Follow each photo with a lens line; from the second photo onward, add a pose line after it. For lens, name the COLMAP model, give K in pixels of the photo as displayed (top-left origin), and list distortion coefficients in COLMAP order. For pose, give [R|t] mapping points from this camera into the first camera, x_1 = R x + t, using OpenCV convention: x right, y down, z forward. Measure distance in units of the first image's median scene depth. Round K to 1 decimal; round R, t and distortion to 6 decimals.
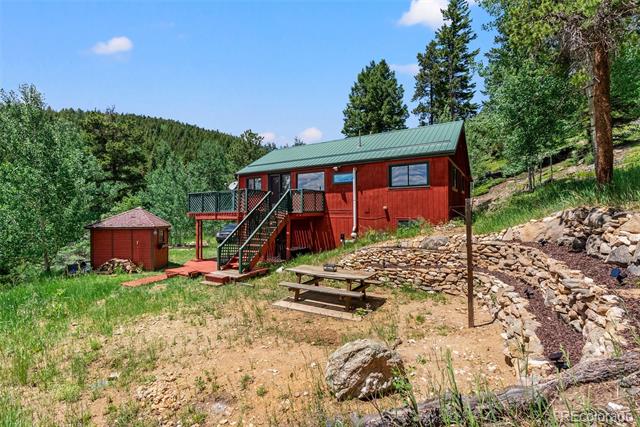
lens RADIAL K [[293.2, 0, 318.9], [0, 293.2, 208.5], [0, 0, 1]] dist [-0.001201, 0.000342]
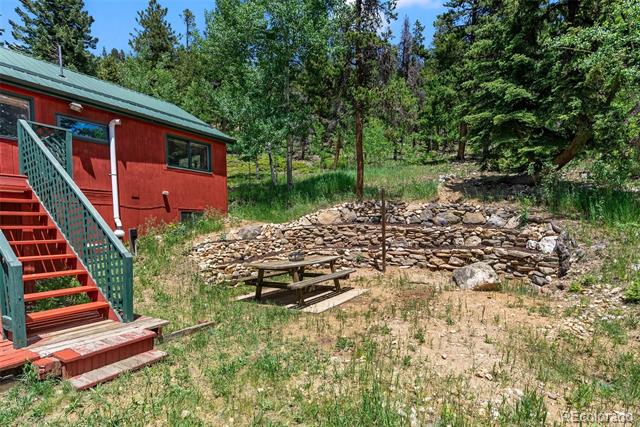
lens RADIAL K [[329.9, 0, 320.6], [0, 329.9, 229.7], [0, 0, 1]] dist [0.000053, -0.000021]
pose [[-0.002383, 0.000803, 0.999997, -0.571946], [-0.003479, 0.999994, -0.000812, 0.085584], [-0.999991, -0.003481, -0.002380, 0.623097]]
